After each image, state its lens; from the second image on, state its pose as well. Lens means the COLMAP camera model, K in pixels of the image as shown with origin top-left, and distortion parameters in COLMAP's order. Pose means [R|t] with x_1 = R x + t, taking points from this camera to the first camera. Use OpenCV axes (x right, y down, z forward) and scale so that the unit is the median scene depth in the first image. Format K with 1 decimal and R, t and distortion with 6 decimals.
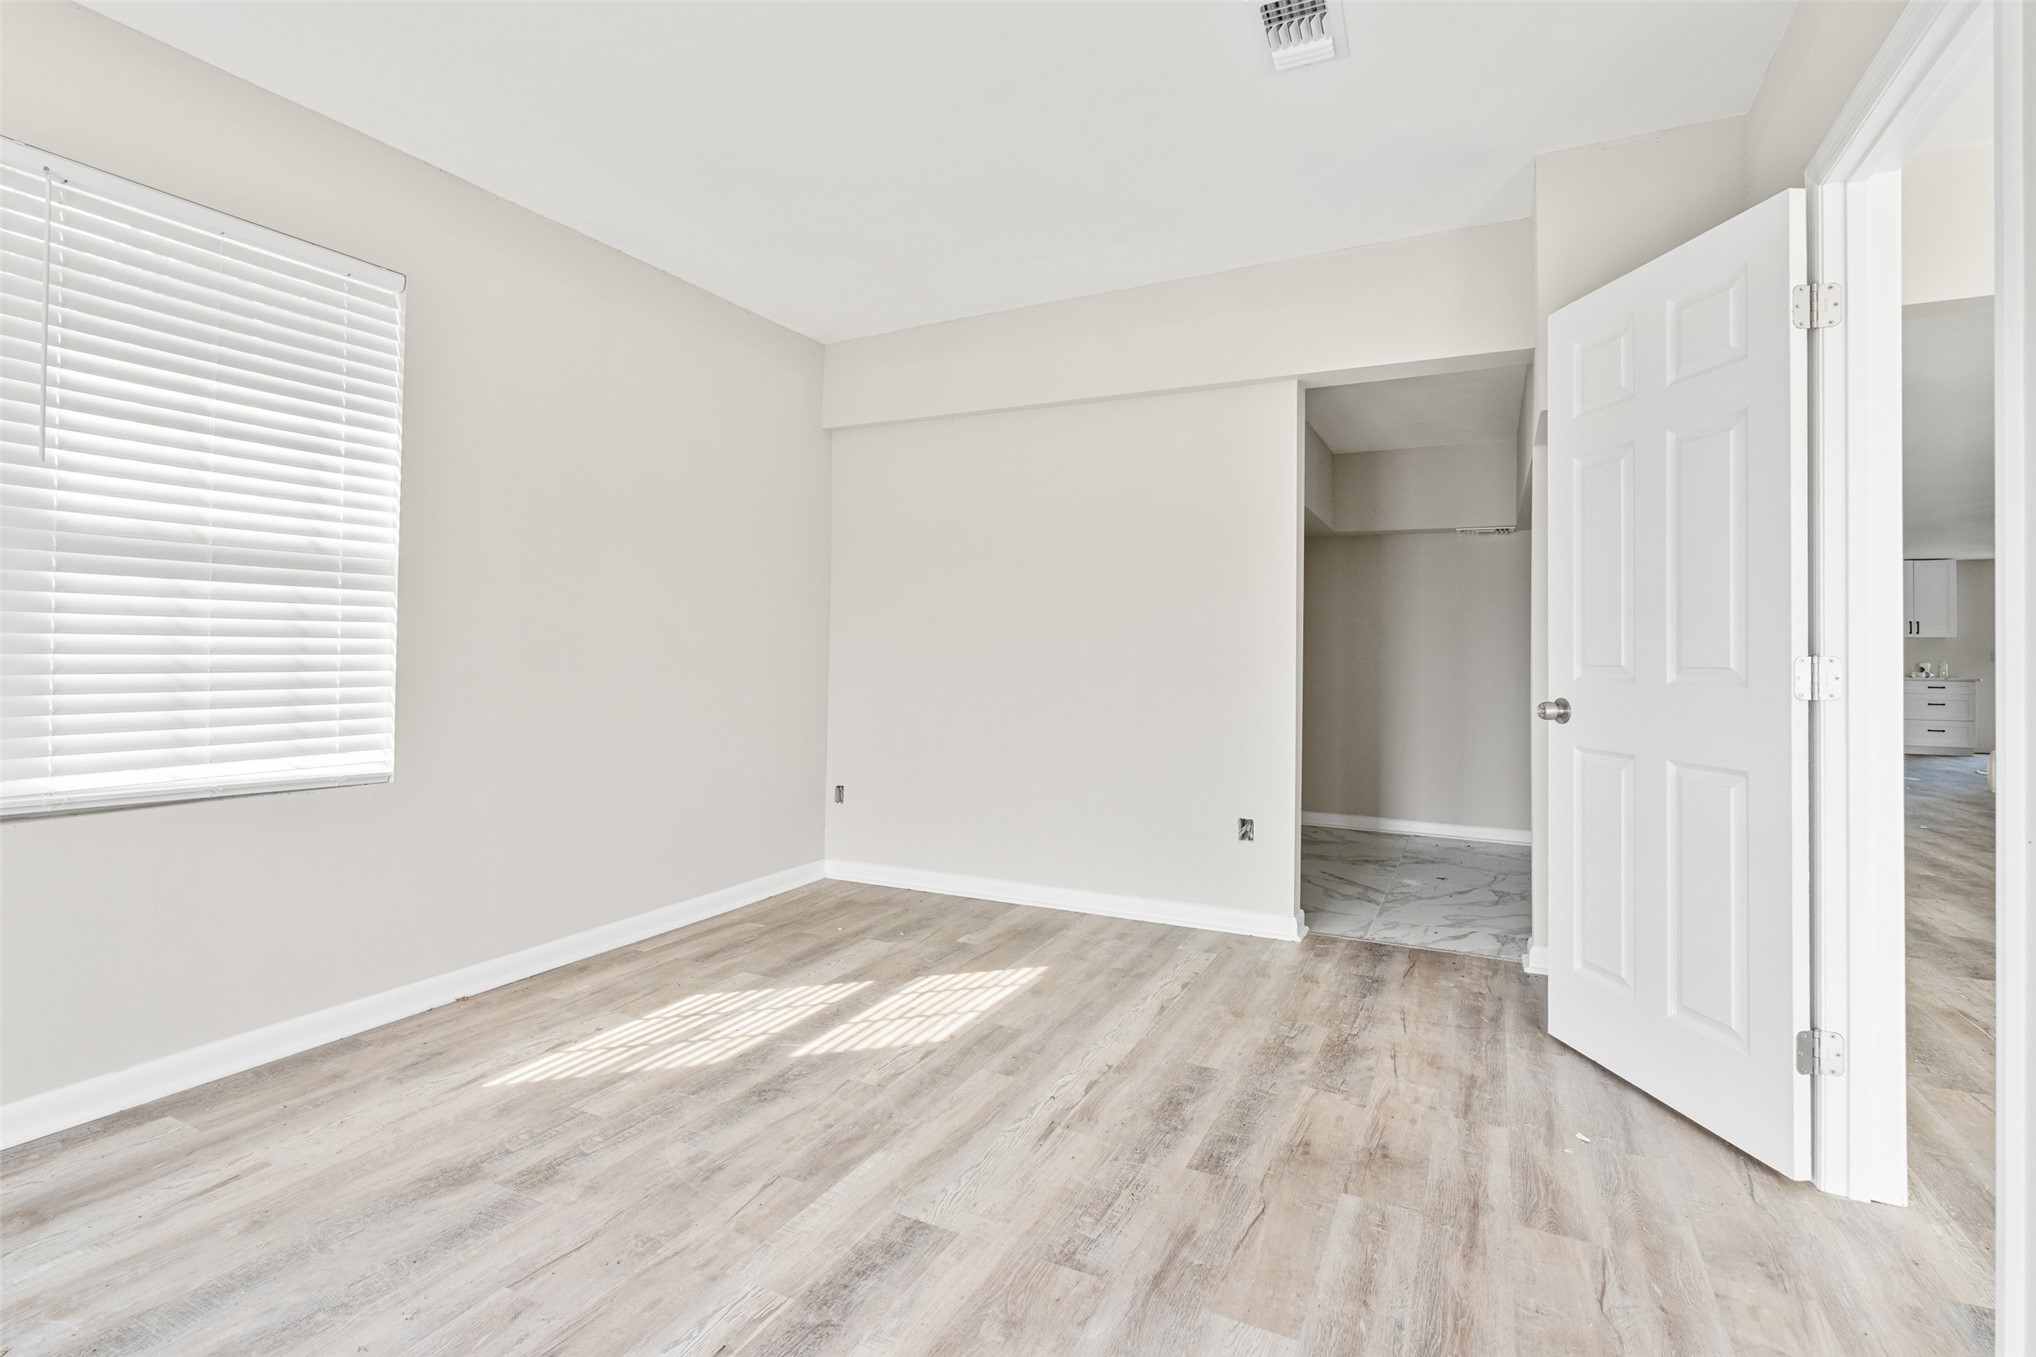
lens RADIAL K [[949.3, 0, 1014.8], [0, 949.3, 641.1], [0, 0, 1]] dist [-0.001738, 0.000334]
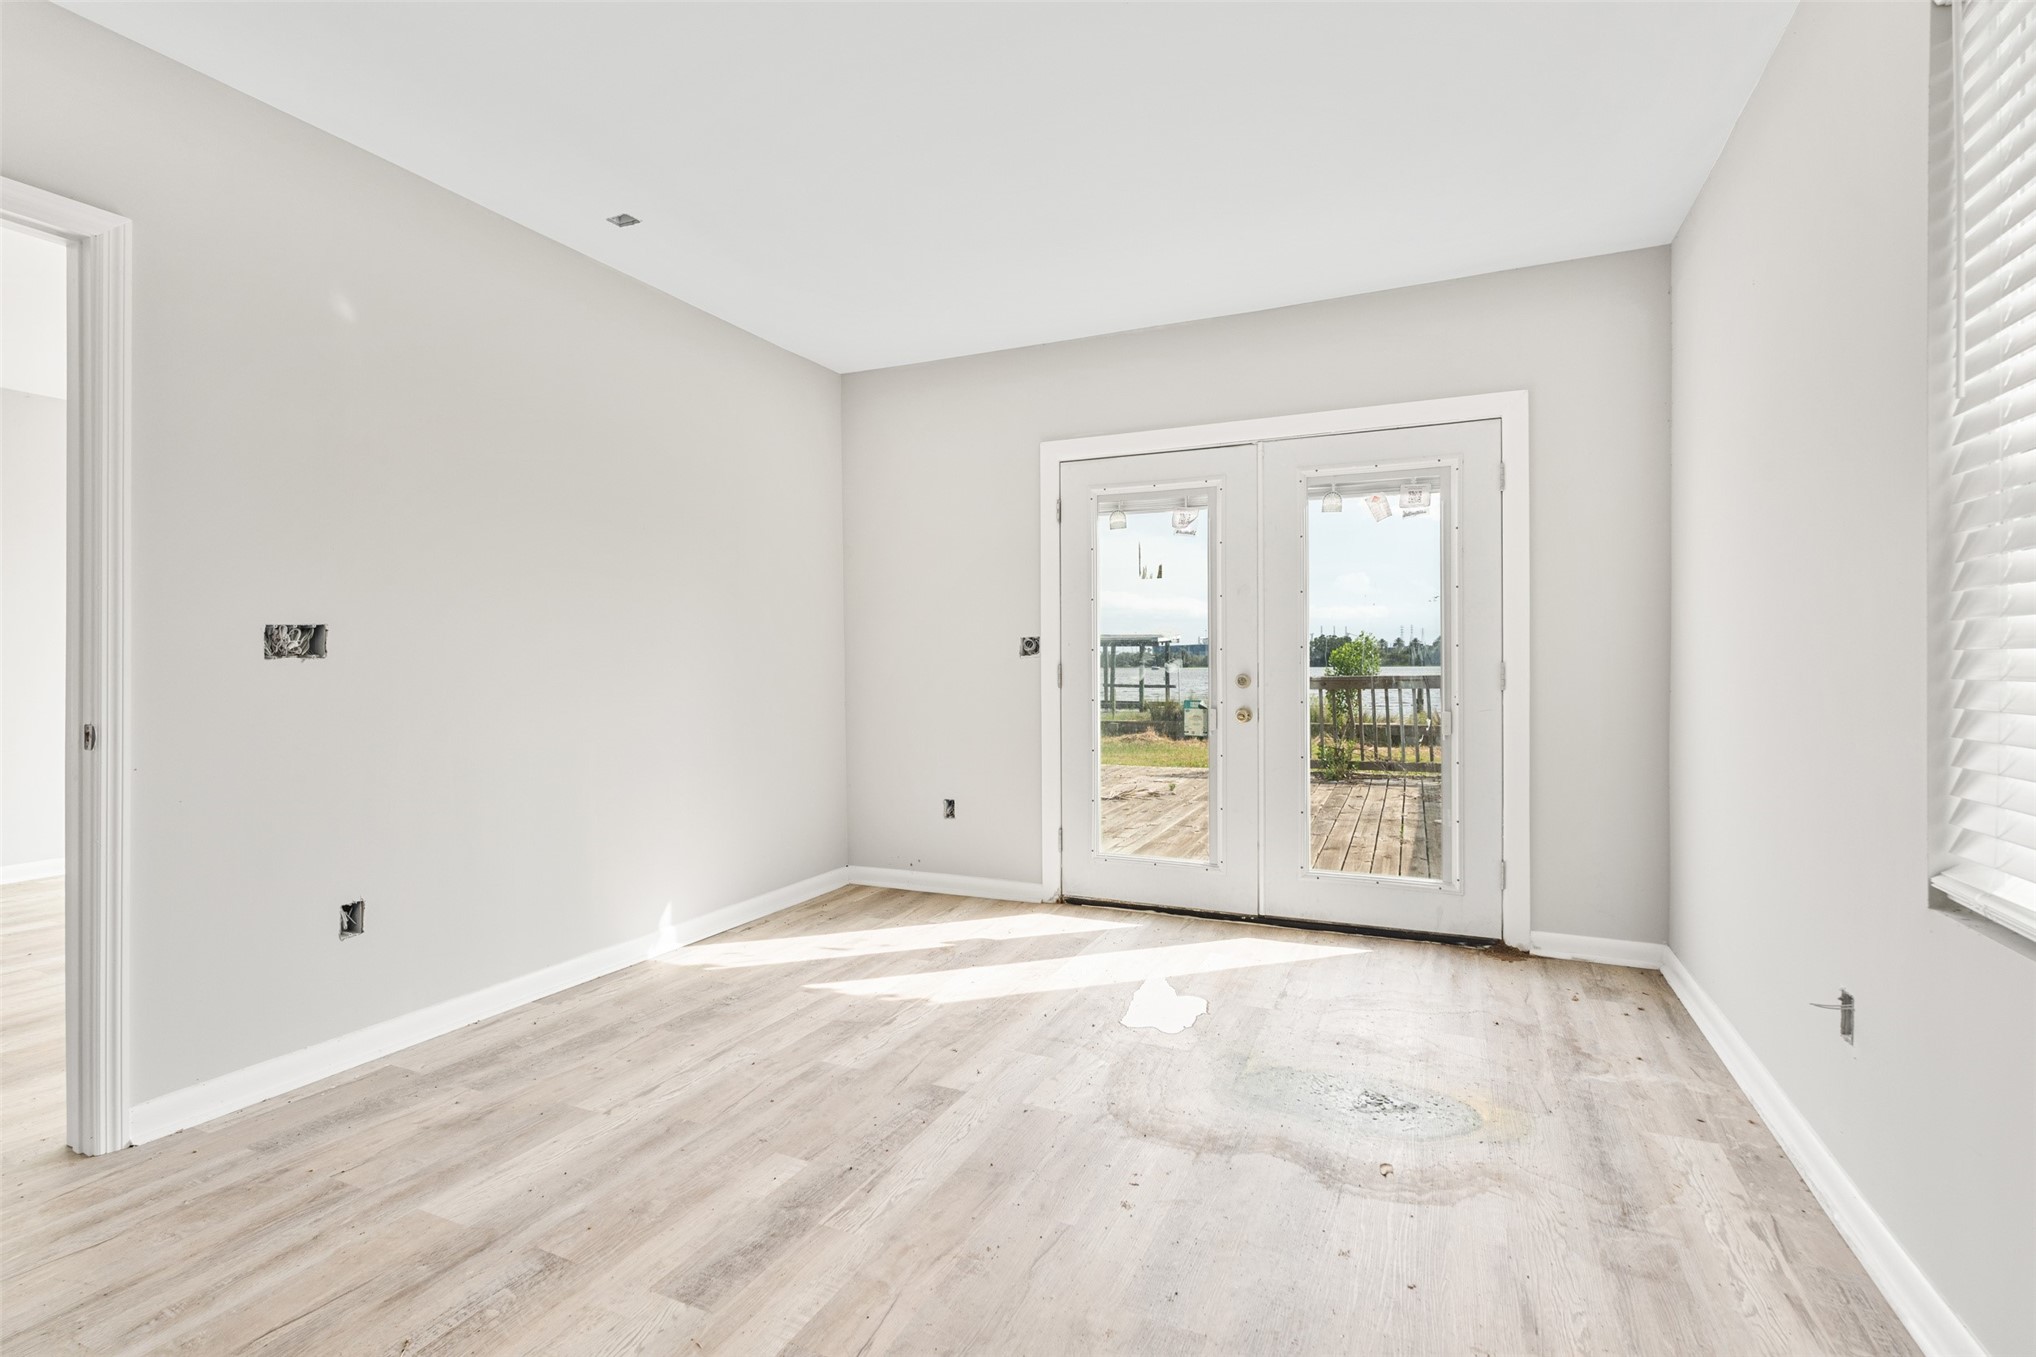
lens RADIAL K [[949.3, 0, 1017.3], [0, 949.3, 667.0], [0, 0, 1]] dist [-0.001738, 0.000334]
pose [[-0.999296, -0.004946, -0.037185, -0.275229], [-0.004542, 0.999930, -0.010946, 0.012093], [0.037237, -0.010769, -0.999248, 1.395191]]
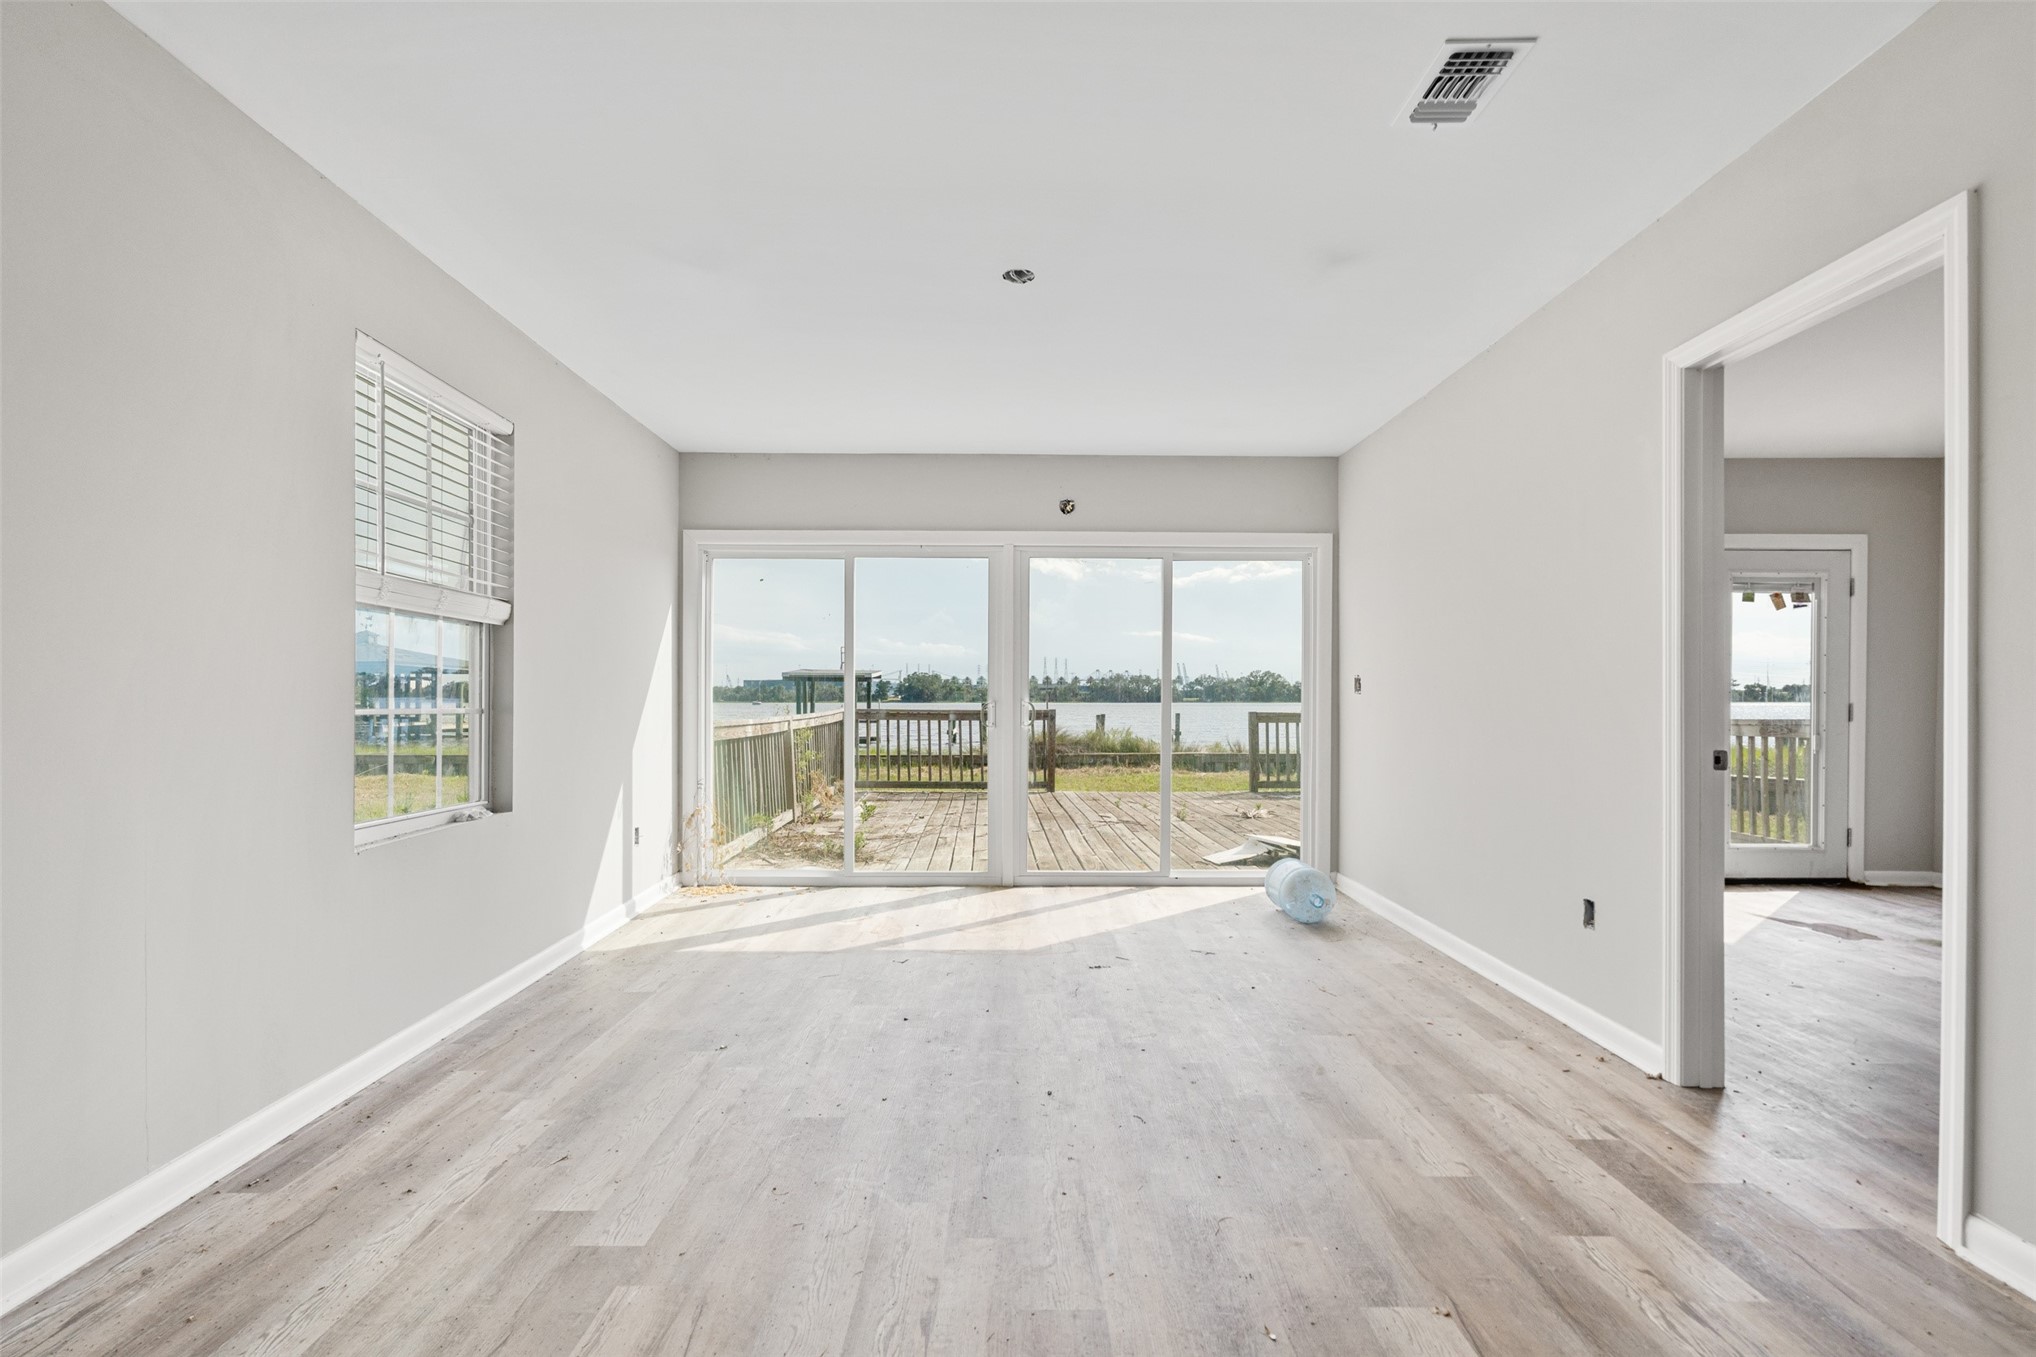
lens RADIAL K [[949.3, 0, 1014.3], [0, 949.3, 696.9], [0, 0, 1]] dist [-0.001738, 0.000334]
pose [[-0.890435, -0.012648, -0.454934, 1.753852], [-0.004970, 0.999824, -0.018070, 0.021360], [0.455083, -0.013829, -0.890342, 1.110318]]
